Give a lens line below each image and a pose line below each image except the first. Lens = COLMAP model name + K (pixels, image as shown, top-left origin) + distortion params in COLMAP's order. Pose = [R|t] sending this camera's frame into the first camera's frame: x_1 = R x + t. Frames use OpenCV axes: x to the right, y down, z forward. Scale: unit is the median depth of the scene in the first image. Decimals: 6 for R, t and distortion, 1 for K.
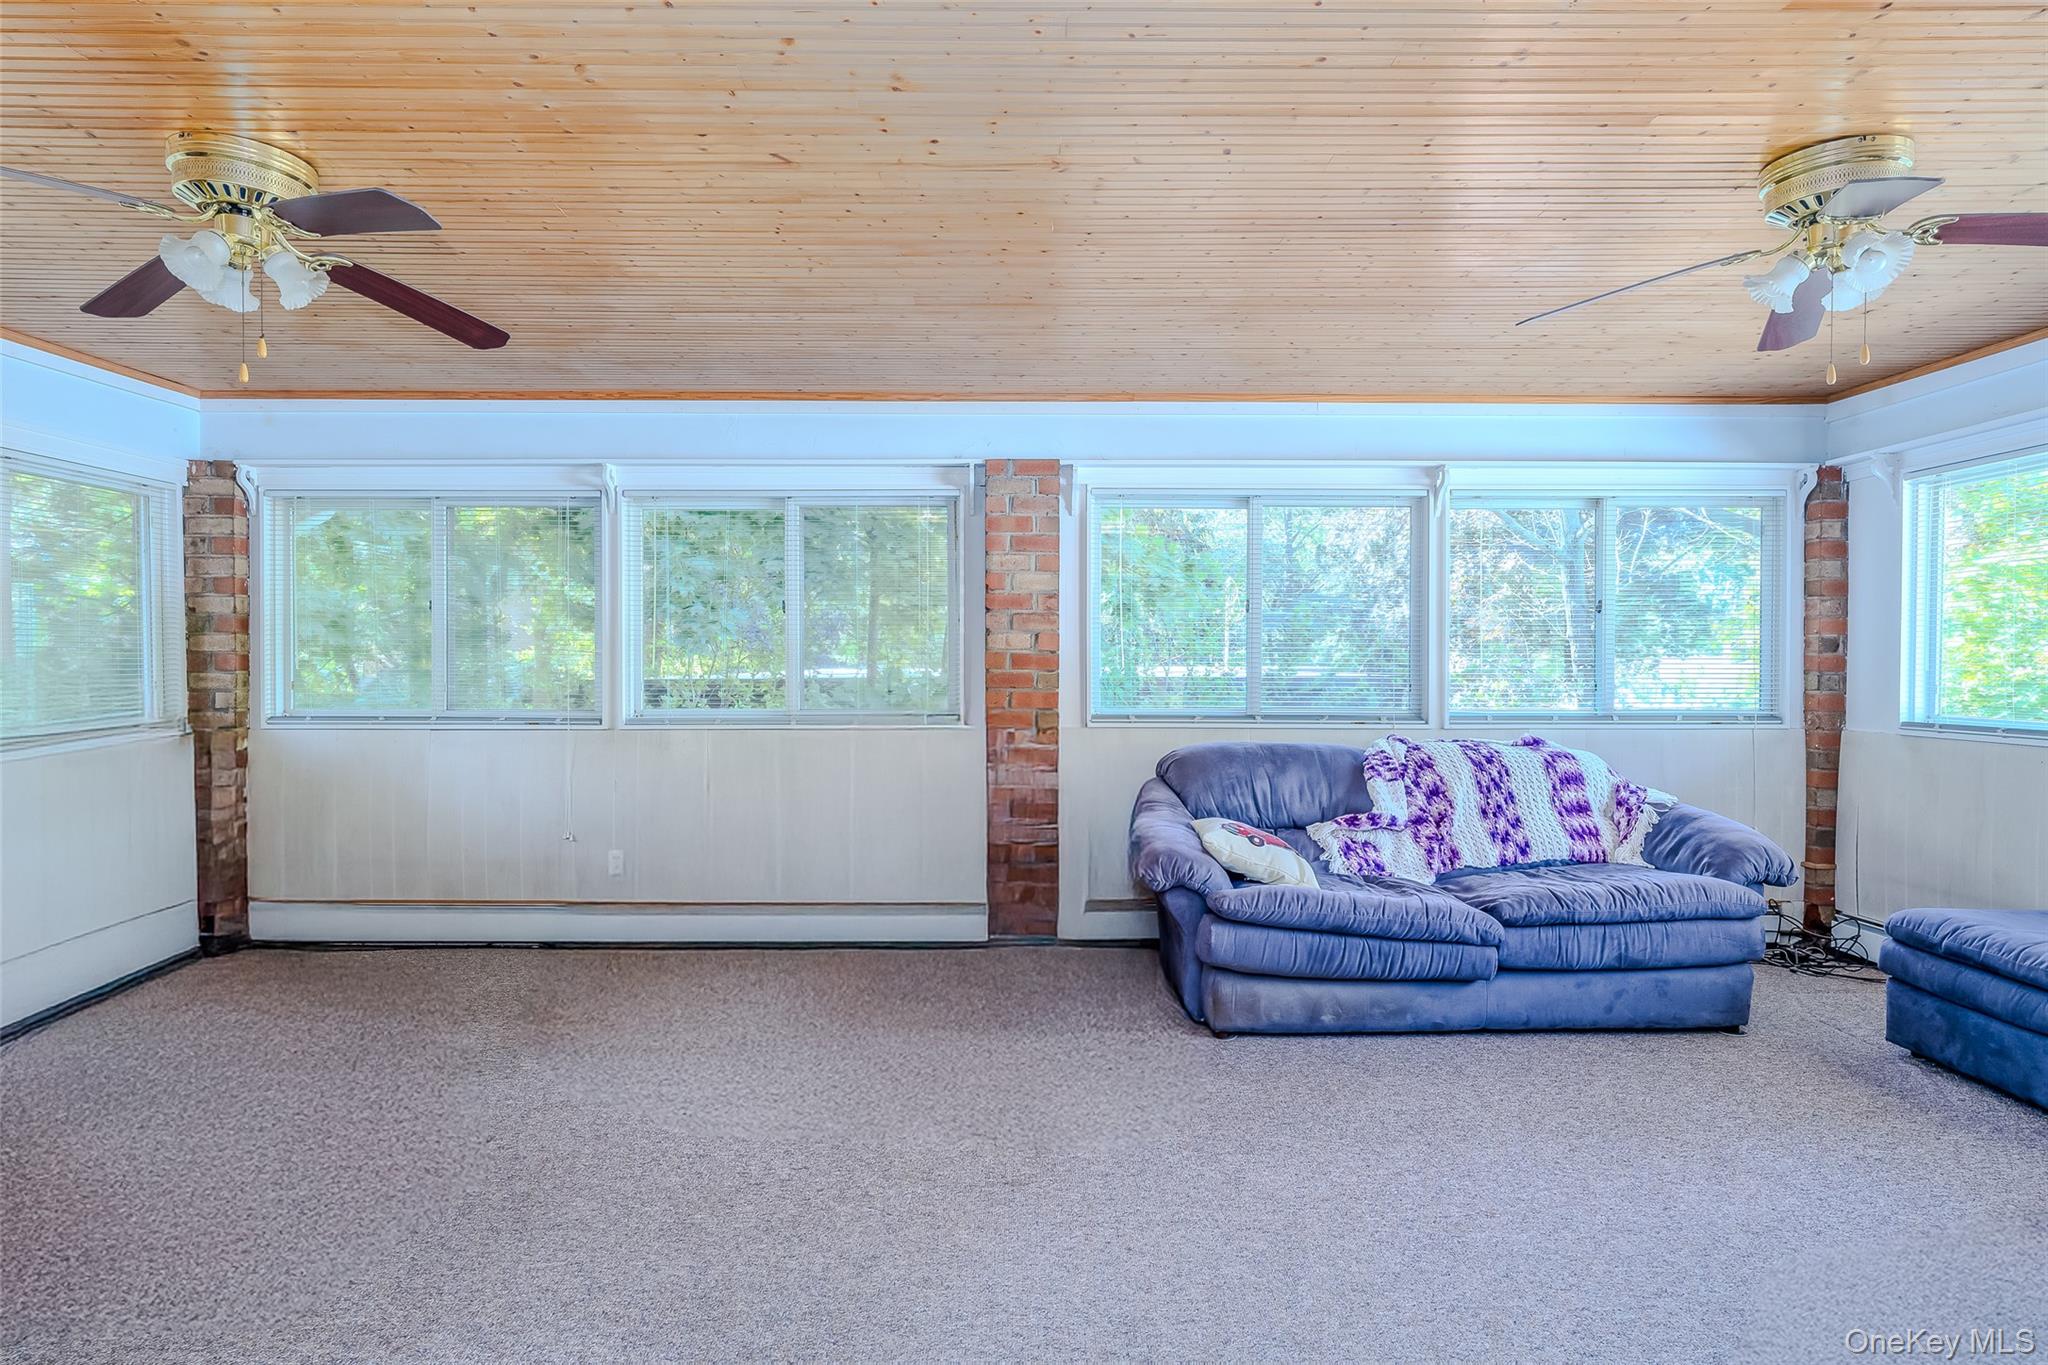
lens RADIAL K [[1099.2, 0, 1018.6], [0, 1099.2, 676.8], [0, 0, 1]] dist [0.015784, -0.002424]
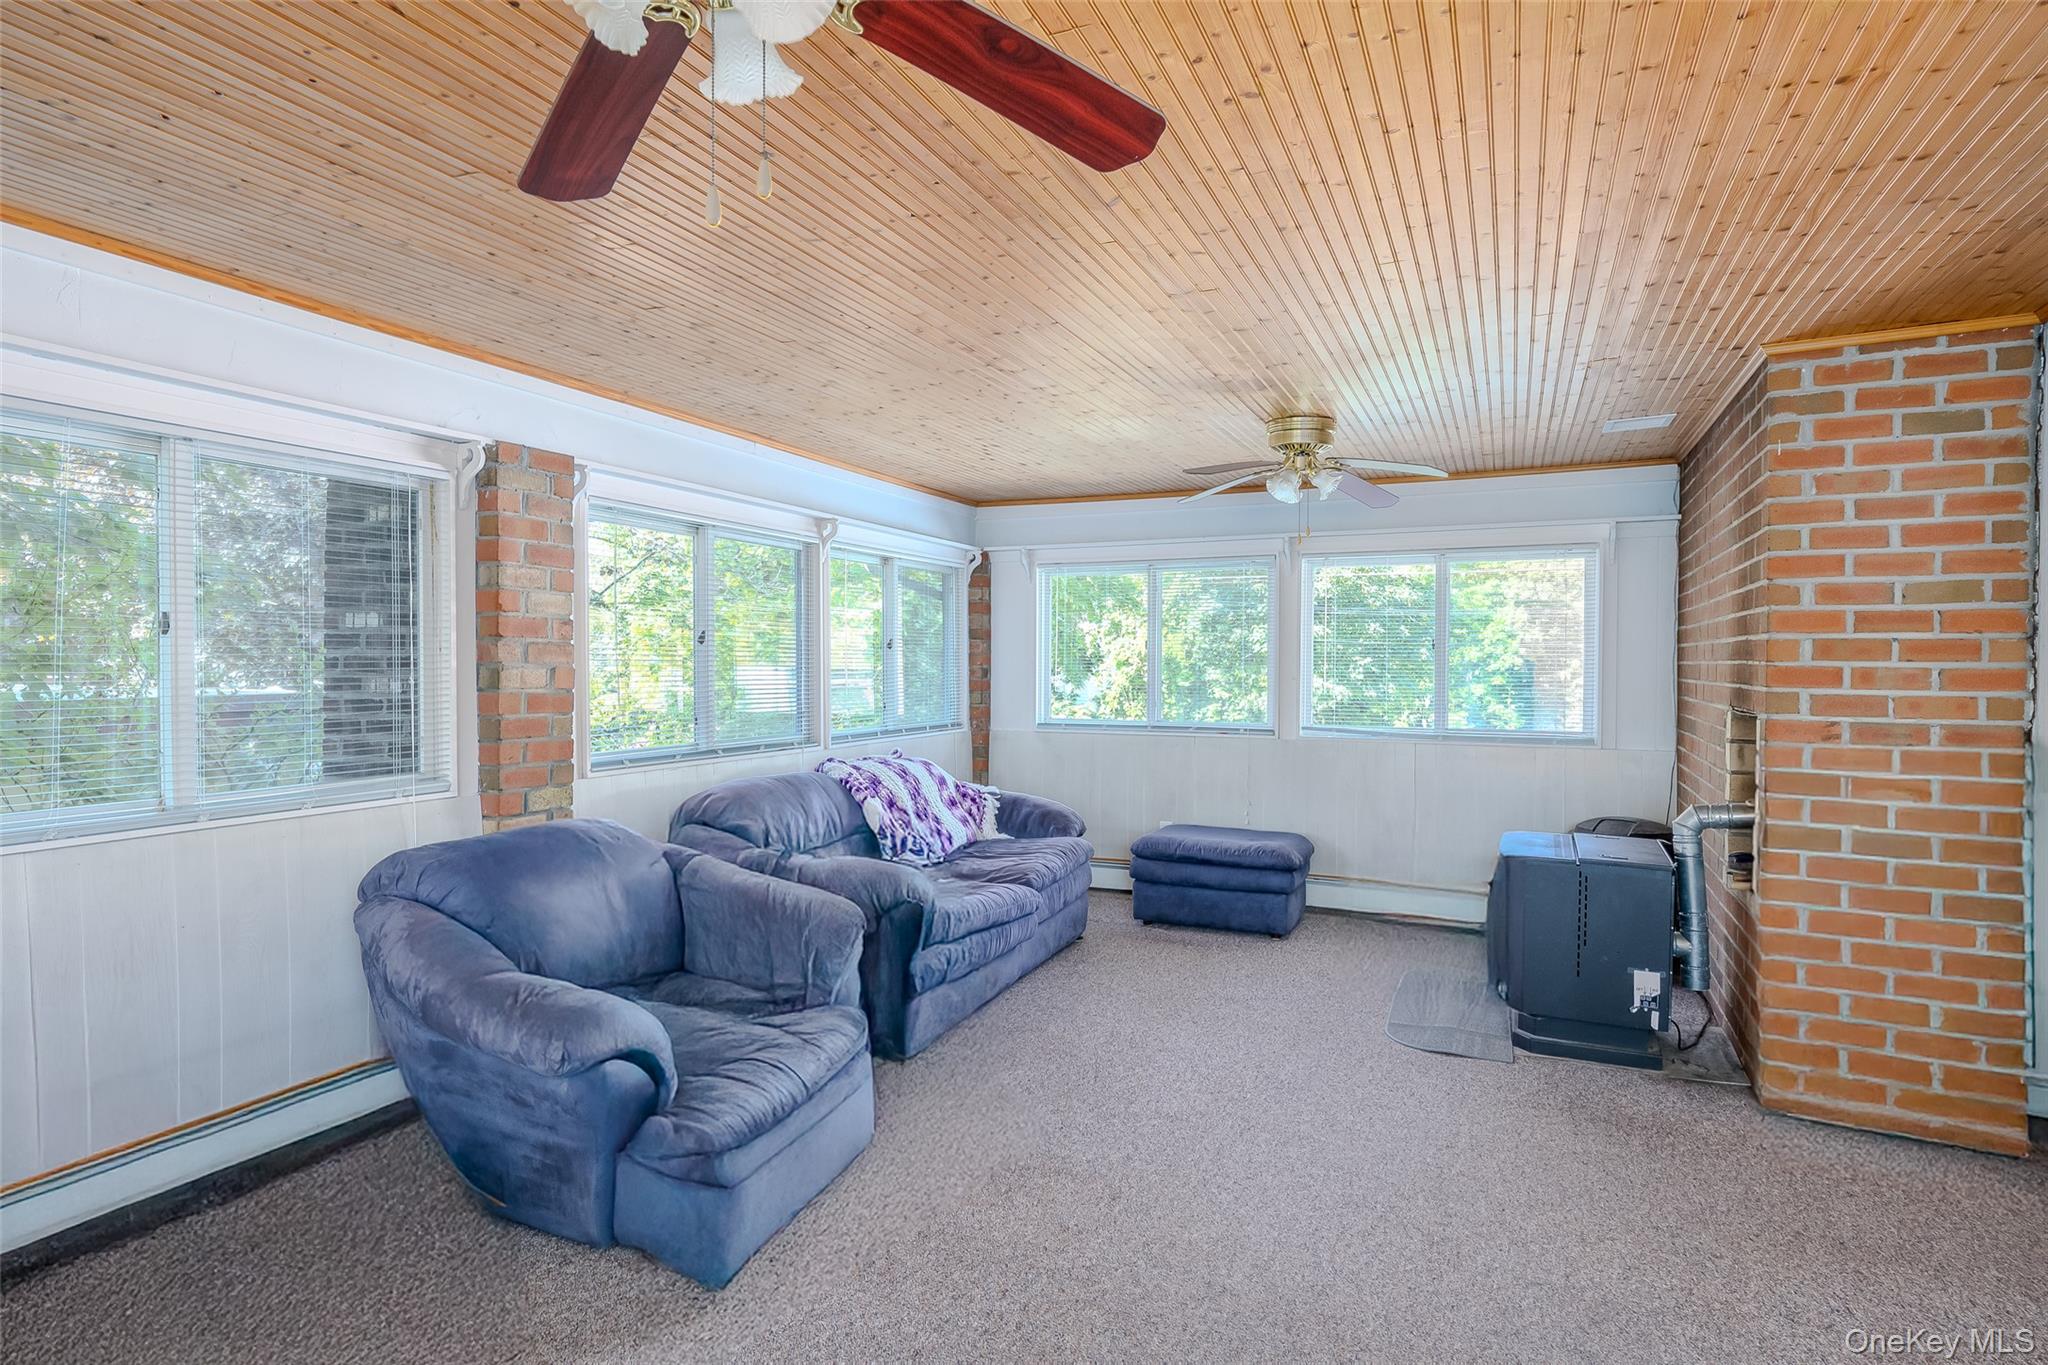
lens RADIAL K [[1099.2, 0, 1022.8], [0, 1099.2, 678.5], [0, 0, 1]] dist [0.015784, -0.002424]
pose [[0.417512, -0.013503, 0.908571, -0.626900], [0.011084, 0.999891, 0.009767, -0.038961], [-0.908604, 0.005993, 0.417616, 0.381764]]
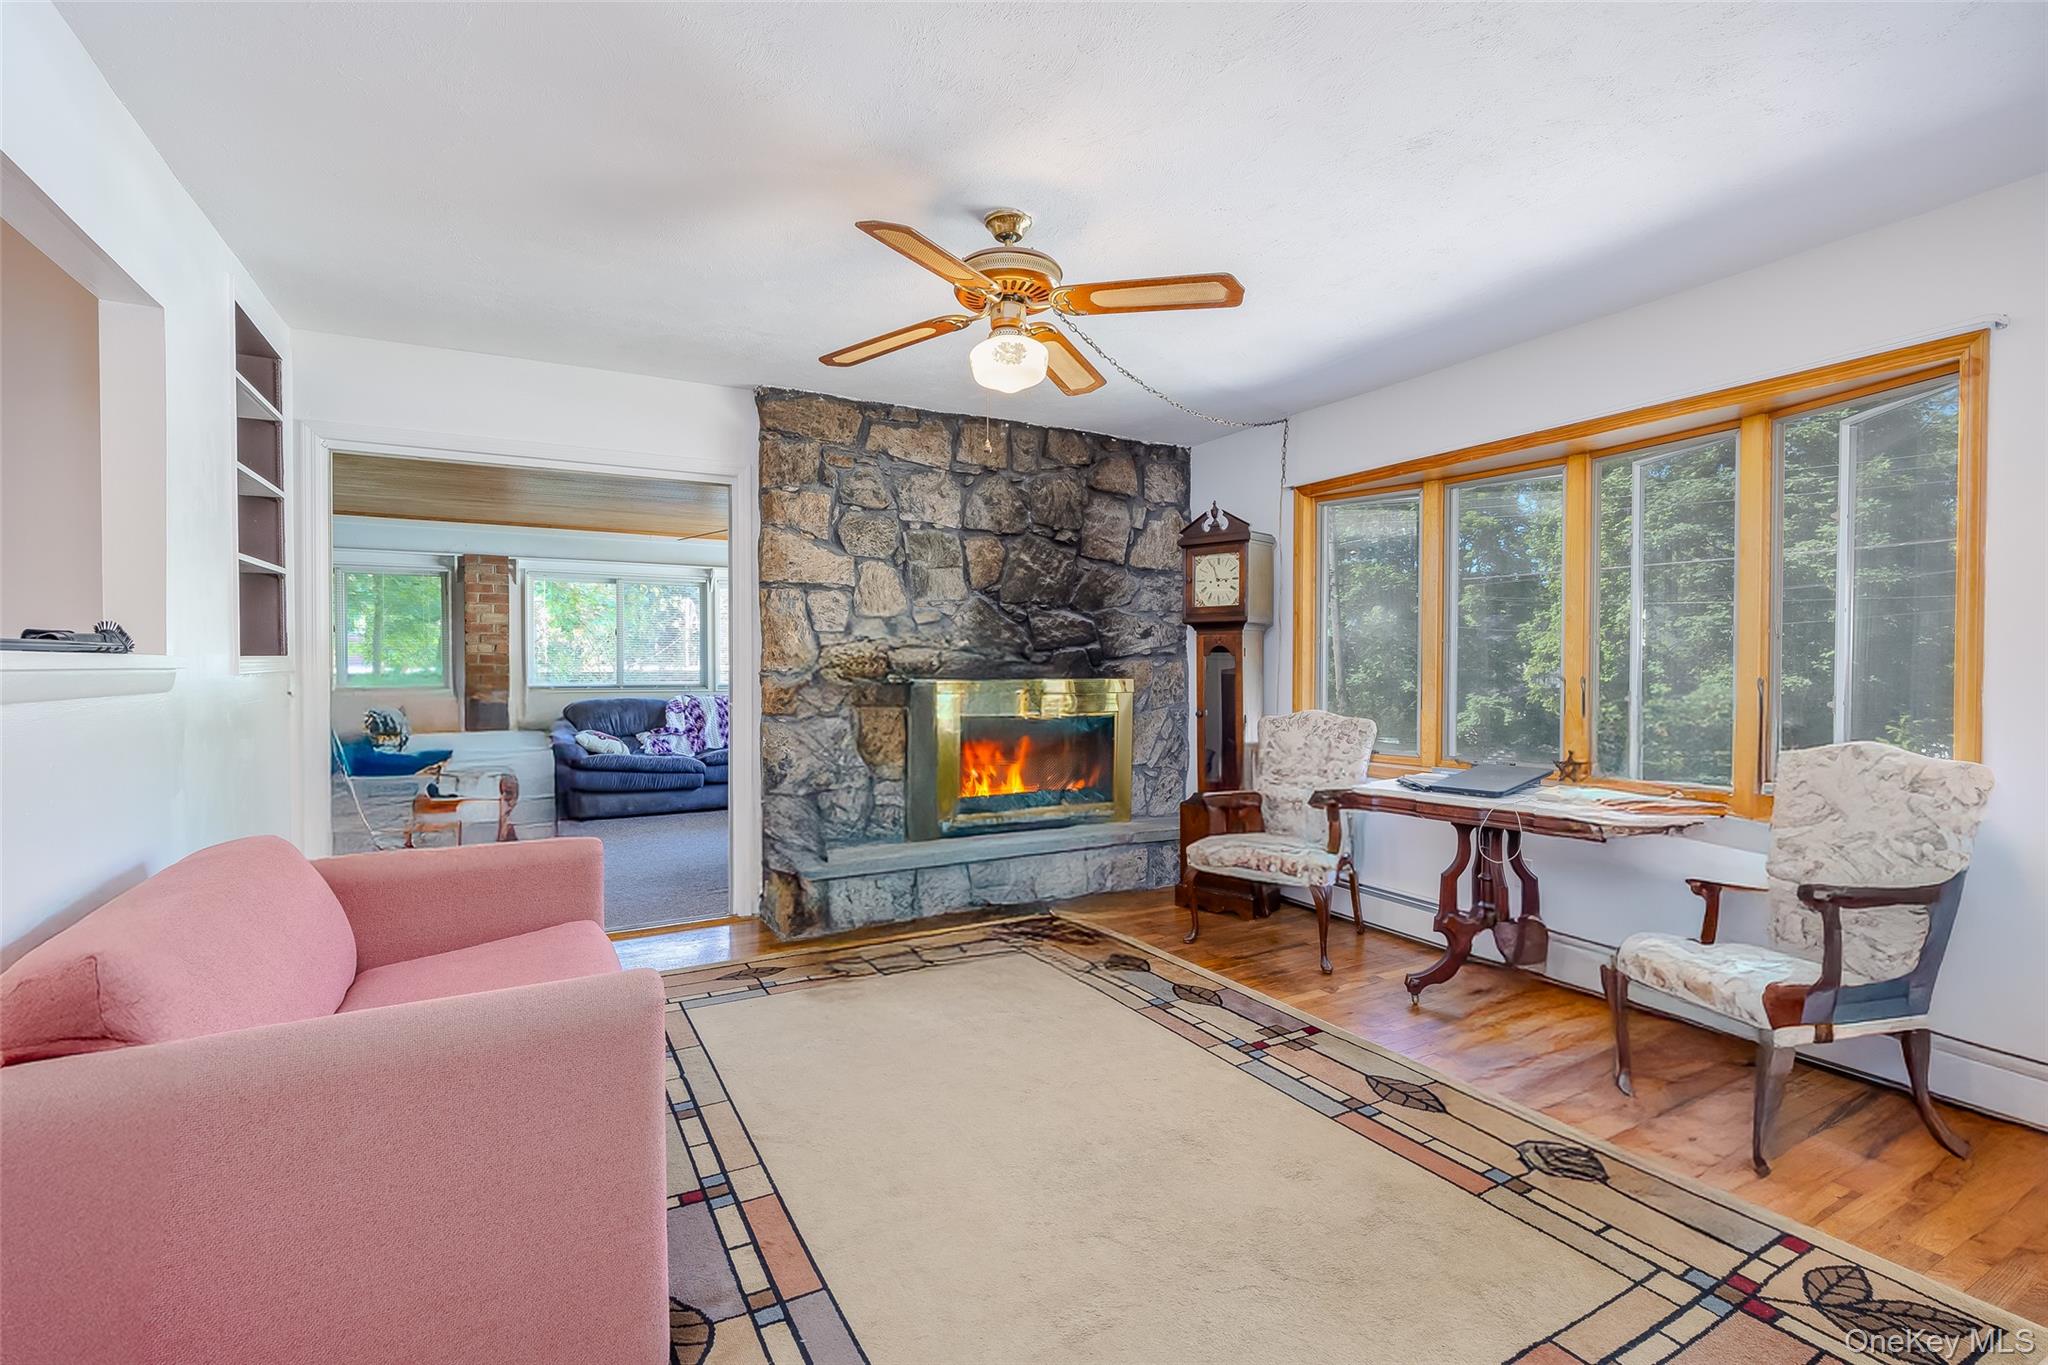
lens RADIAL K [[917.2, 0, 1022.4], [0, 917.2, 676.4], [0, 0, 1]] dist [-0.000615, -0.000508]
pose [[0.878294, -0.006356, 0.478078, 0.064624], [0.006658, 0.999977, 0.001063, 0.023150], [-0.478074, 0.002249, 0.878317, -0.958042]]
